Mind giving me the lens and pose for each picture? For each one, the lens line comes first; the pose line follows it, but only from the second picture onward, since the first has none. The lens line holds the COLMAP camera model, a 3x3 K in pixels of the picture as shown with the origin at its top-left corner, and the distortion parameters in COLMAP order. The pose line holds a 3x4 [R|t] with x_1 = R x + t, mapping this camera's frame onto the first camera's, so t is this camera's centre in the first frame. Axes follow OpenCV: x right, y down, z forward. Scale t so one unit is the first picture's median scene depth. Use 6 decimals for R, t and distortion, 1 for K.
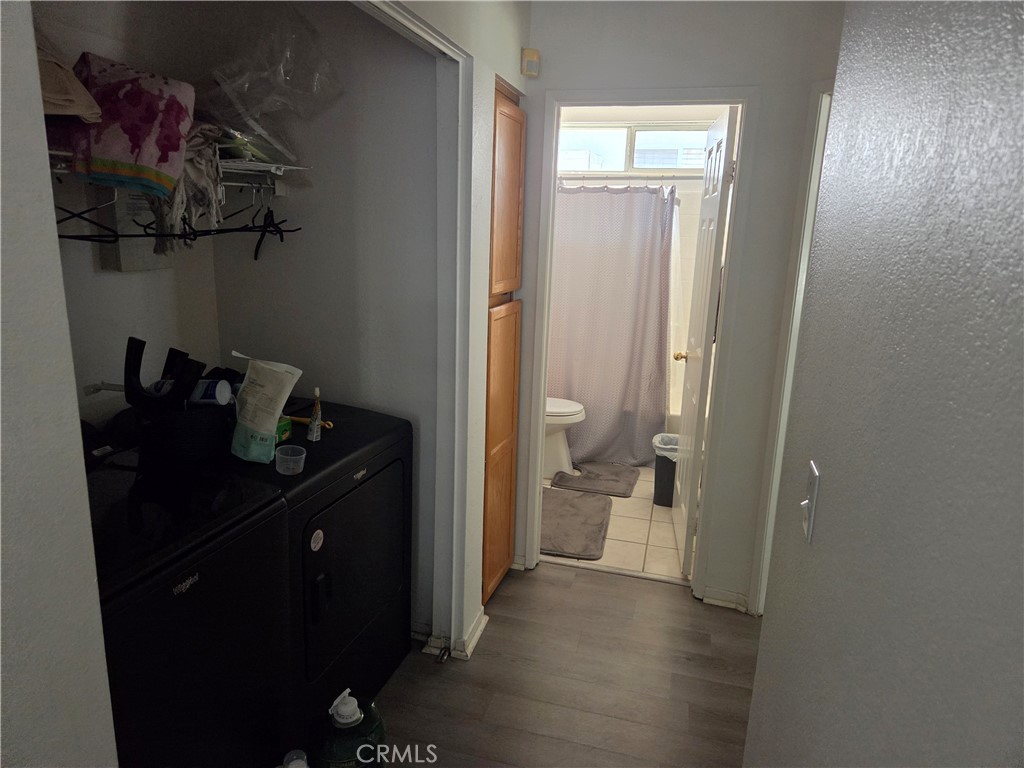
lens RADIAL K [[692.1, 0, 511.1], [0, 692.1, 387.4], [0, 0, 1]] dist [0.065591, -0.053418]
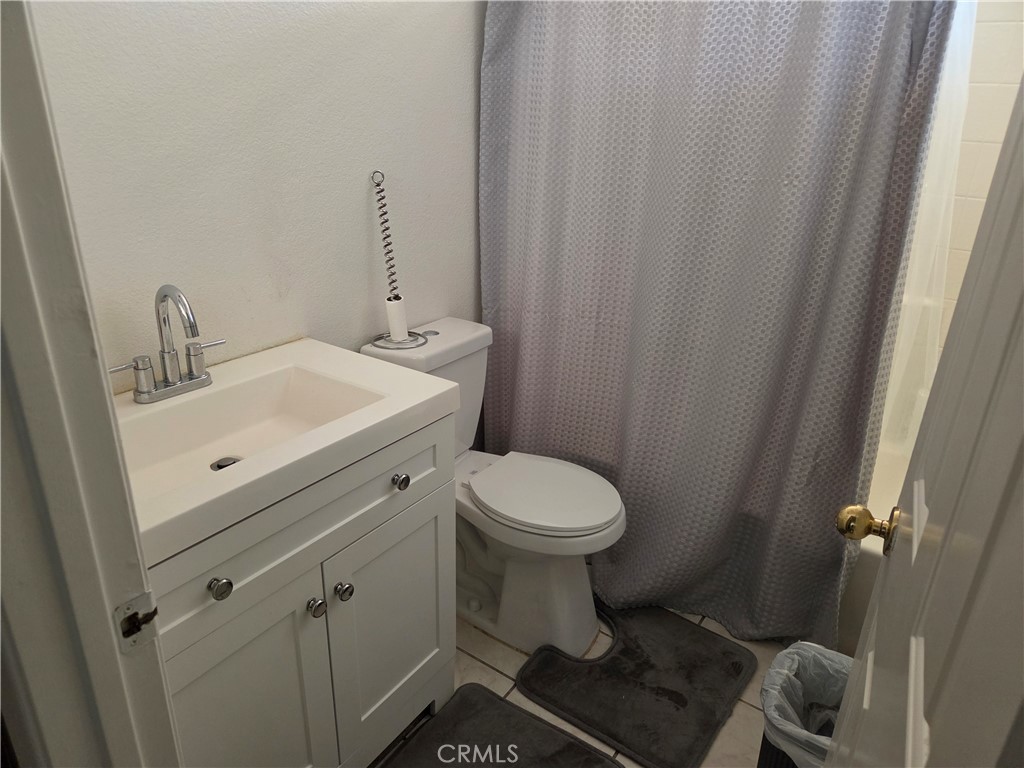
lens RADIAL K [[692.1, 0, 501.9], [0, 692.1, 391.2], [0, 0, 1]] dist [0.065591, -0.053418]
pose [[0.938694, 0.127749, -0.320210, 0.154928], [-0.079963, 0.984160, 0.158222, -0.096944], [0.335351, -0.122917, 0.934040, 0.573095]]
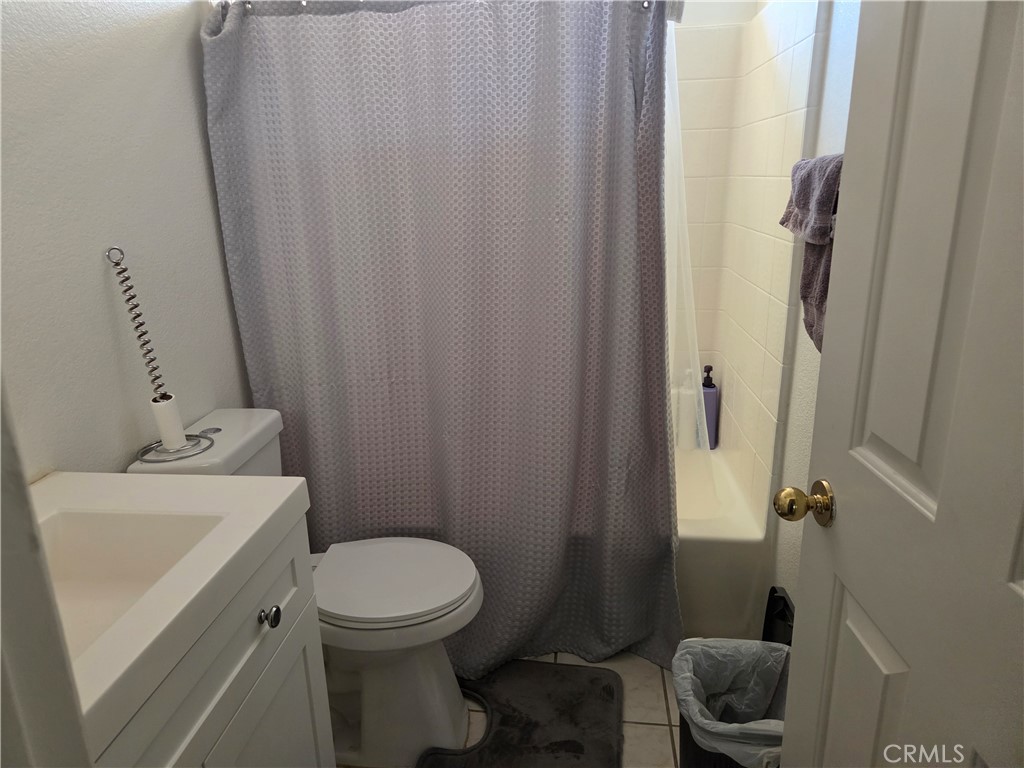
lens RADIAL K [[692.1, 0, 511.4], [0, 692.1, 377.5], [0, 0, 1]] dist [0.065591, -0.053418]
pose [[0.988418, -0.096766, 0.116905, 0.085743], [0.090807, 0.994333, 0.055278, -0.094240], [-0.121592, -0.044022, 0.991603, 0.591259]]
